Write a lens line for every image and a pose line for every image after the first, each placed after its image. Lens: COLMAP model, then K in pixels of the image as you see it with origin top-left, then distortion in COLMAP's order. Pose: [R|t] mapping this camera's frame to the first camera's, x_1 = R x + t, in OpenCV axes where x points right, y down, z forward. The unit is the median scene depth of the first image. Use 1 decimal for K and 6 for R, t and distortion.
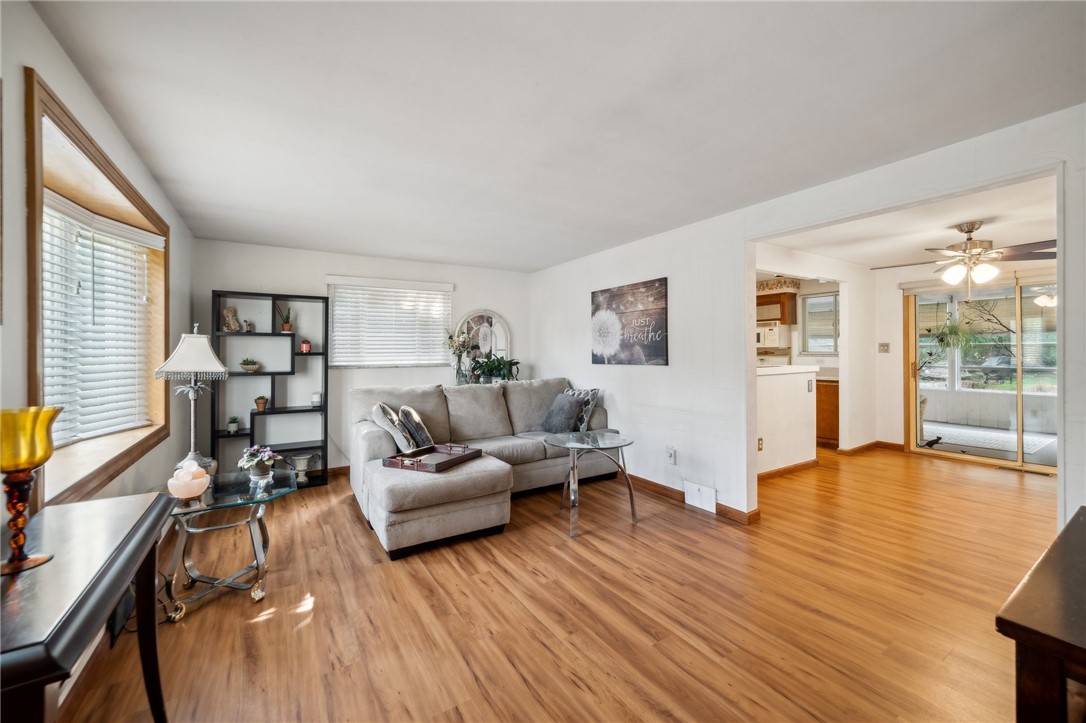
lens RADIAL K [[434.0, 0, 532.8], [0, 434.0, 346.1], [0, 0, 1]] dist [-0.013350, 0.004797]
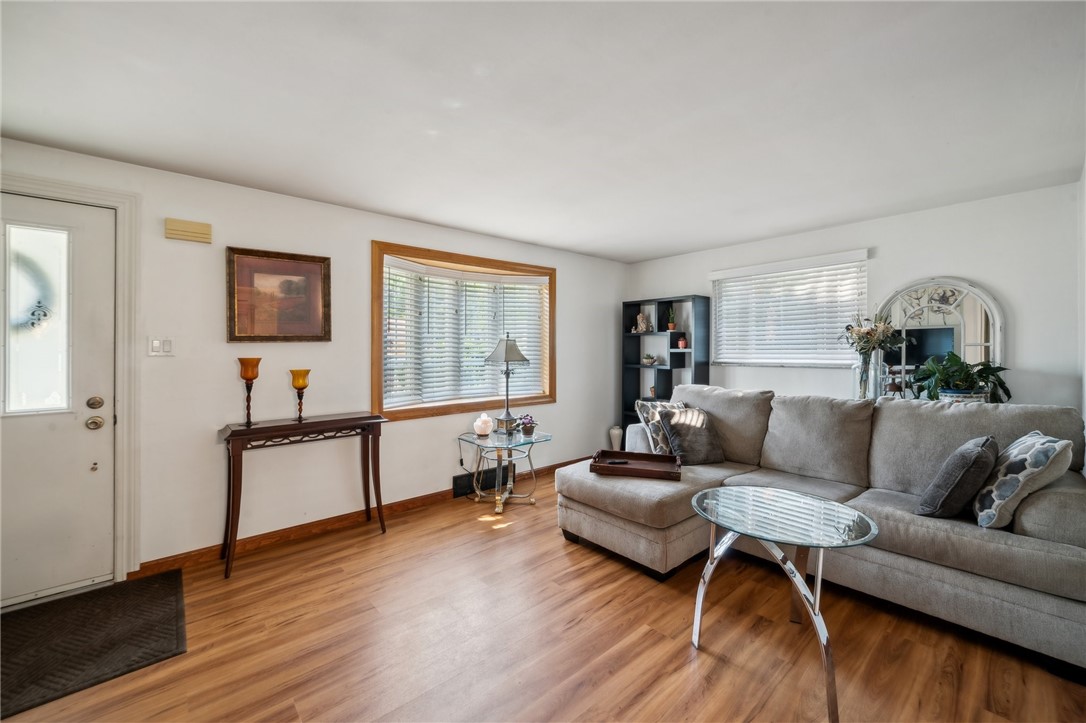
lens RADIAL K [[434.0, 0, 566.2], [0, 434.0, 351.6], [0, 0, 1]] dist [-0.013350, 0.004797]
pose [[0.195881, 0.007661, -0.980598, 0.610686], [0.013398, 0.999855, 0.010488, 0.008148], [0.980536, -0.015192, 0.195750, 0.646101]]
